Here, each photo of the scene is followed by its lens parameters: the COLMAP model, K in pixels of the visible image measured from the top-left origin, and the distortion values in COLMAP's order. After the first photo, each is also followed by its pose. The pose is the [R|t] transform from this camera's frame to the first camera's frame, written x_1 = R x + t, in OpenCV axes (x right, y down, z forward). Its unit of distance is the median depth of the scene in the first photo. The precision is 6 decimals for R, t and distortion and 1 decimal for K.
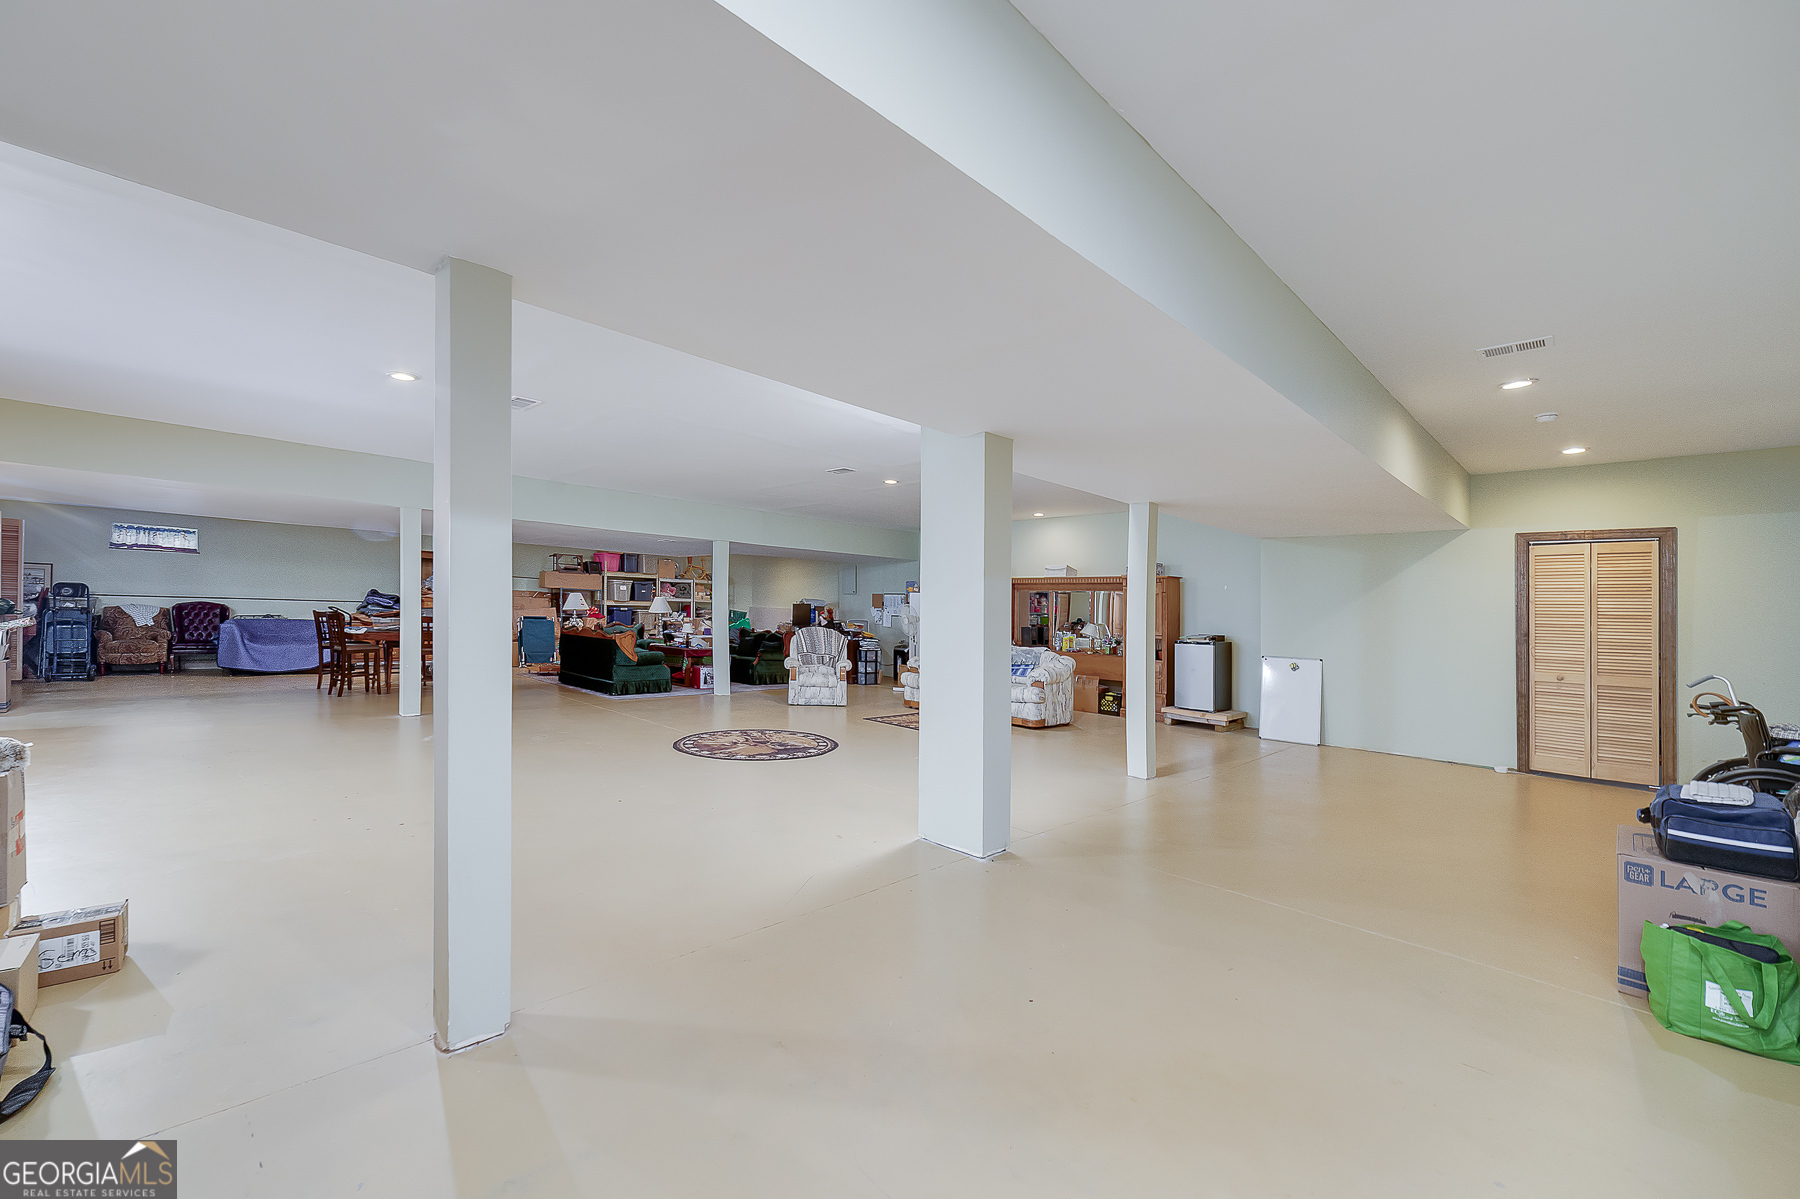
lens RADIAL K [[652.9, 0, 886.6], [0, 652.9, 615.3], [0, 0, 1]] dist [-0.010604, -0.000090]
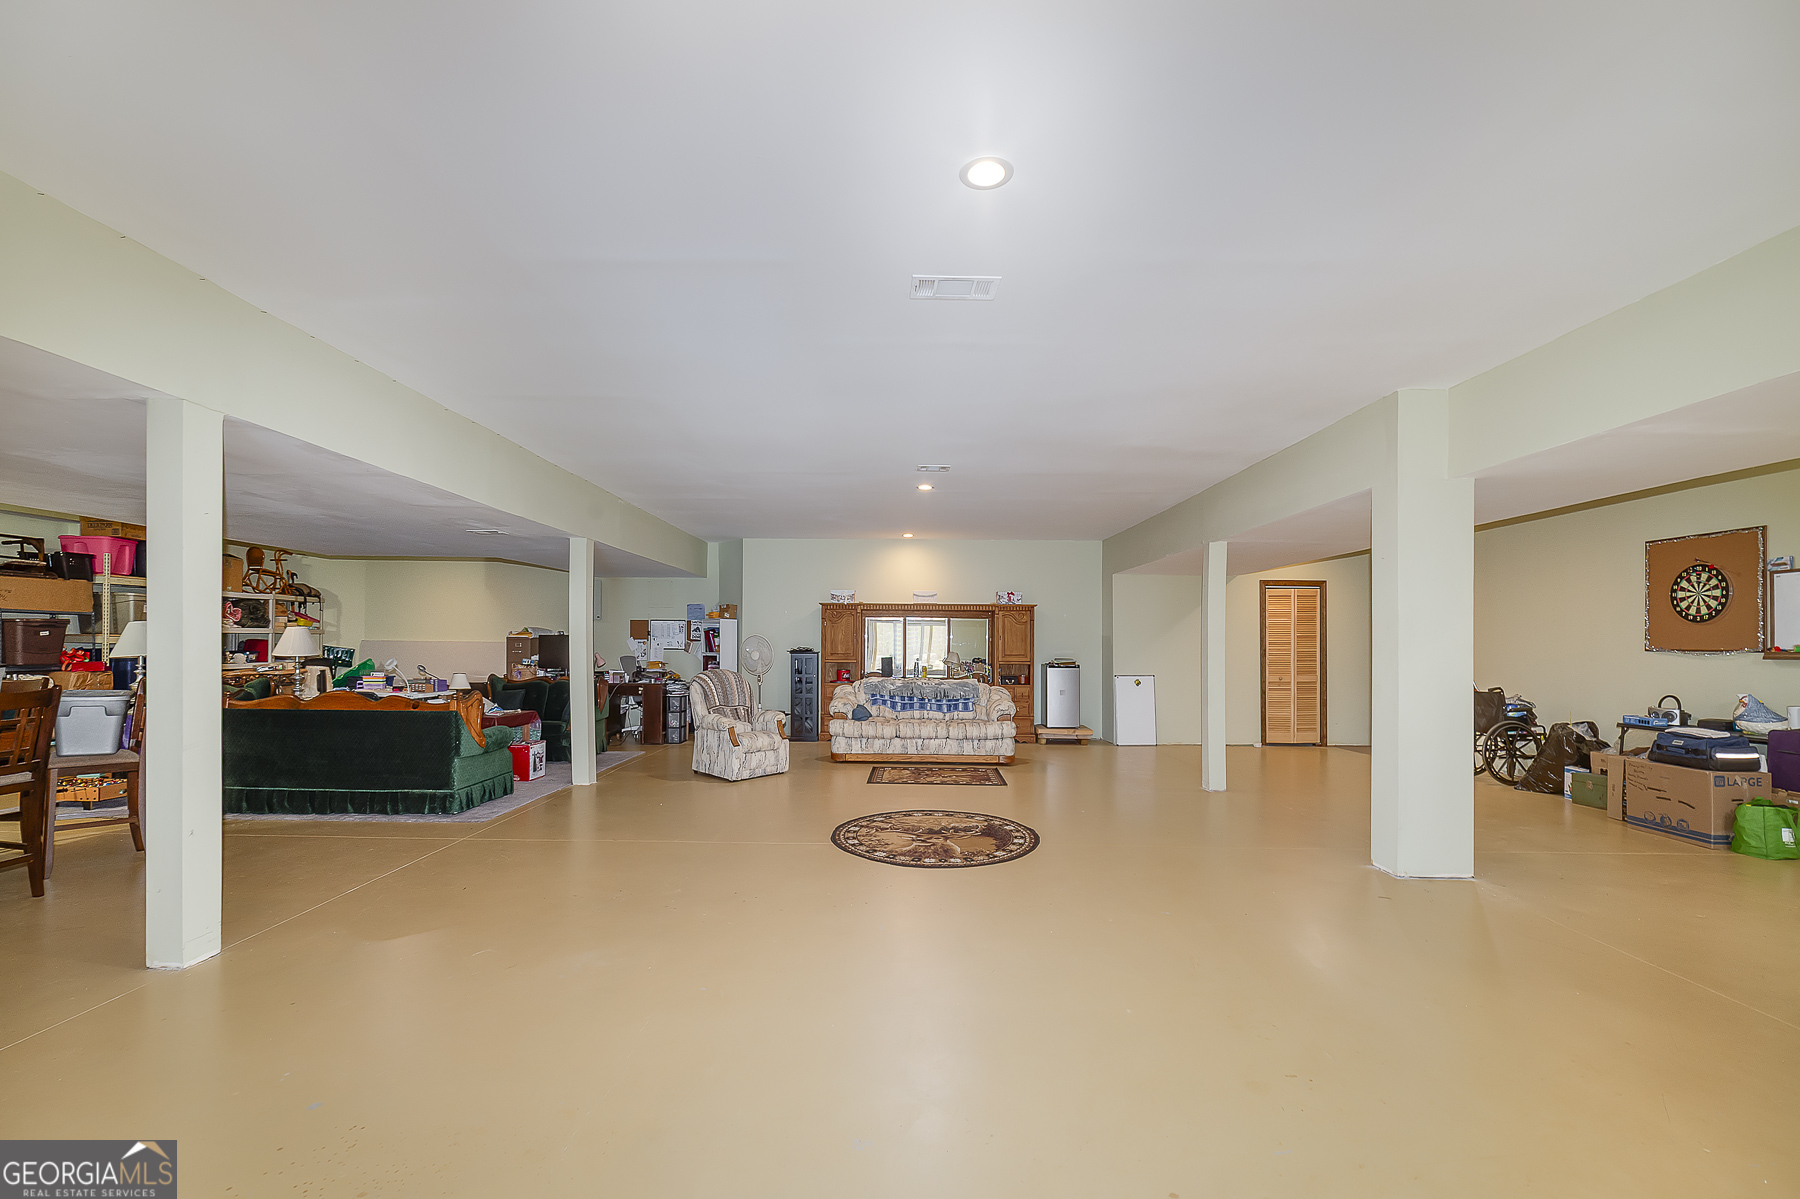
lens RADIAL K [[709.7, 0, 909.9], [0, 709.7, 633.6], [0, 0, 1]] dist [-0.004337, -0.000100]
pose [[0.725069, -0.015318, 0.688505, -0.528584], [0.019427, 0.999810, 0.001785, -0.019479], [-0.688402, 0.012081, 0.725229, 0.314272]]
